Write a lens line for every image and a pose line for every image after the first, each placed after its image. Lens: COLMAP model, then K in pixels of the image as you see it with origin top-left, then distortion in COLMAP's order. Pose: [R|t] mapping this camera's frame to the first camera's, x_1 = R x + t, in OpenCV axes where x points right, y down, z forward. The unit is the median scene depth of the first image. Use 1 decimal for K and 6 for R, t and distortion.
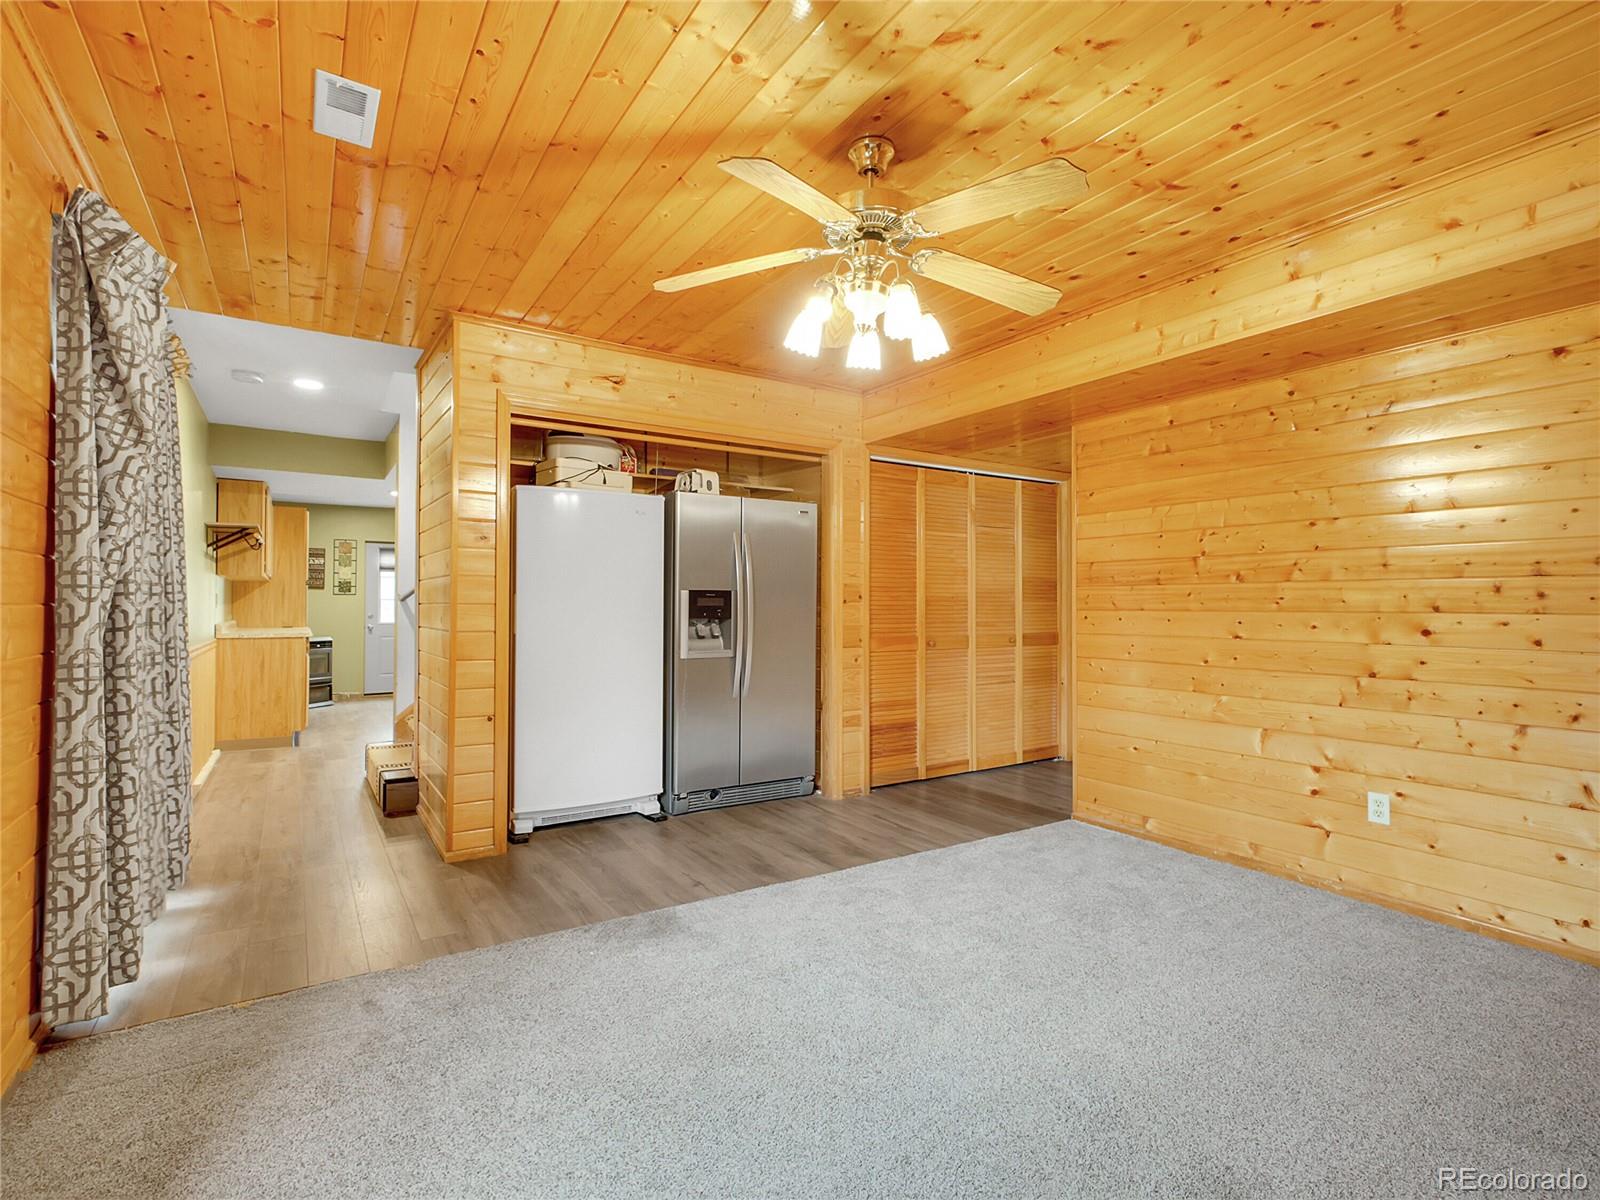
lens RADIAL K [[777.1, 0, 796.2], [0, 777.1, 603.1], [0, 0, 1]] dist [0.002105, -0.000973]
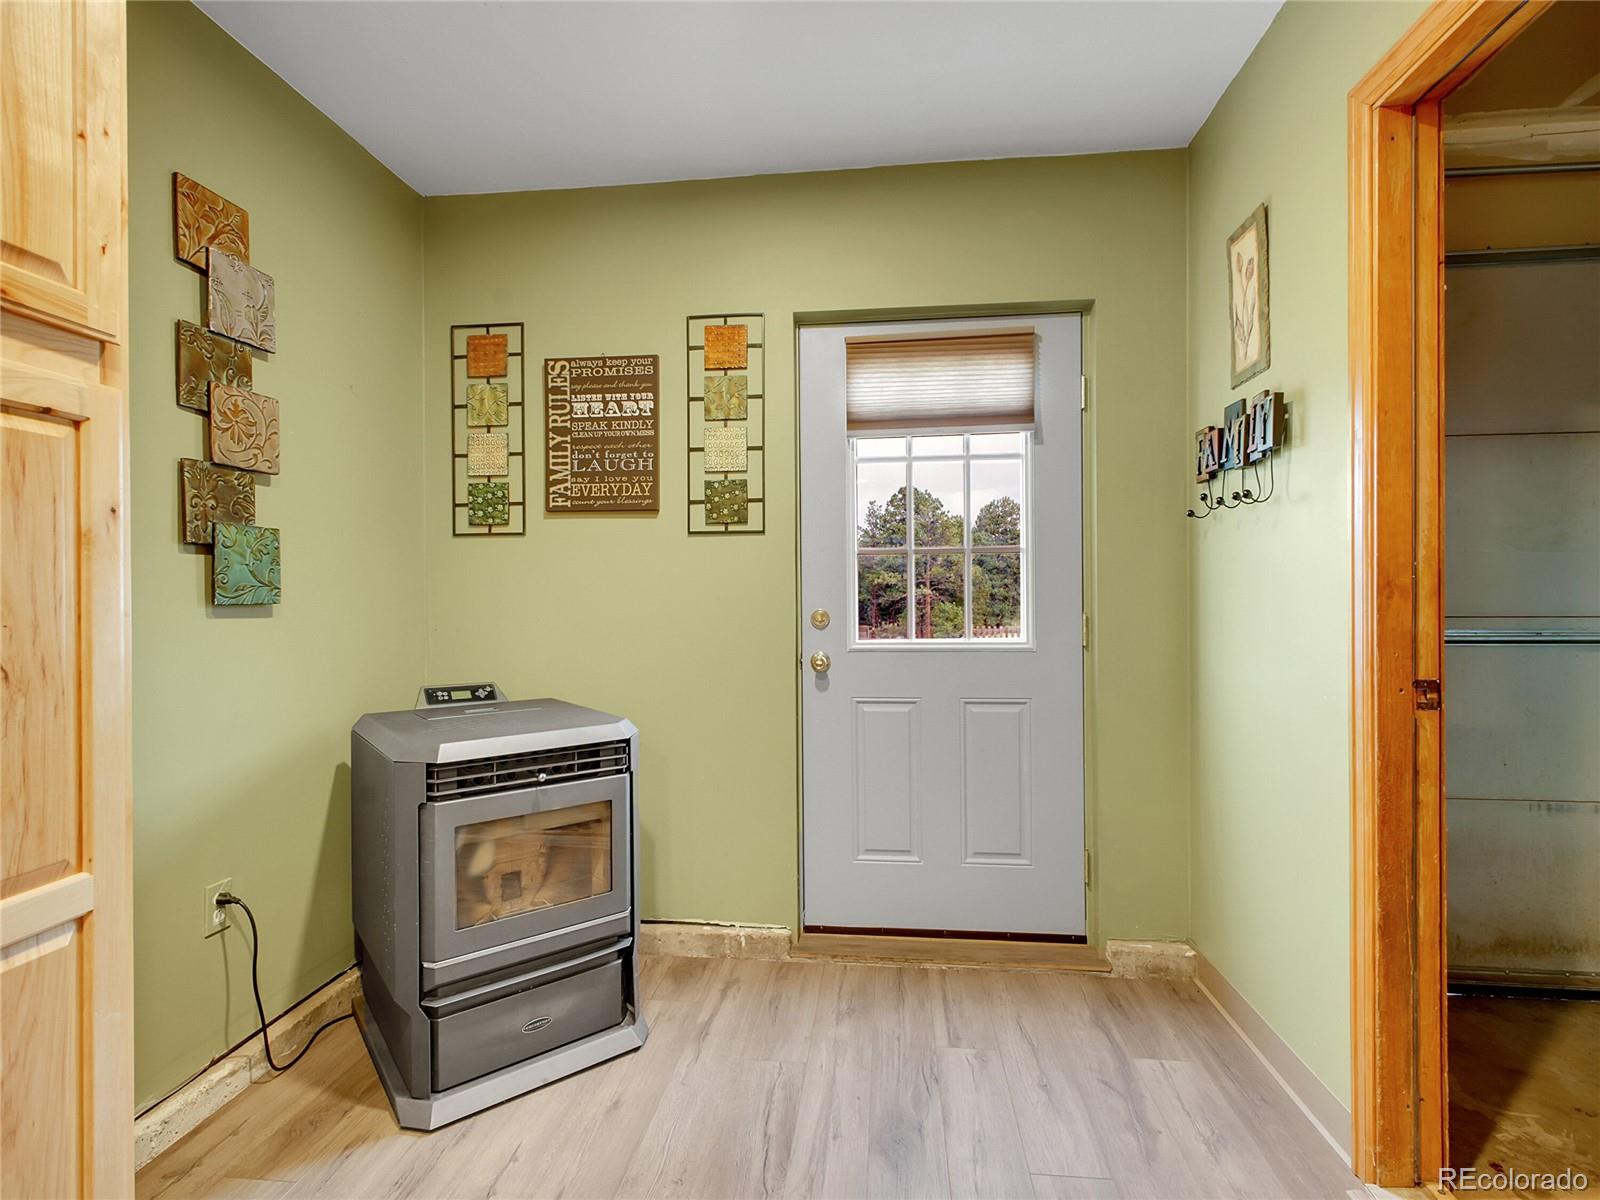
lens RADIAL K [[777.1, 0, 799.1], [0, 777.1, 598.2], [0, 0, 1]] dist [0.002105, -0.000973]
pose [[0.776810, -0.007903, -0.629686, -0.403130], [0.017375, 0.999810, 0.008886, 0.008377], [0.629496, -0.017844, 0.776799, 0.817657]]
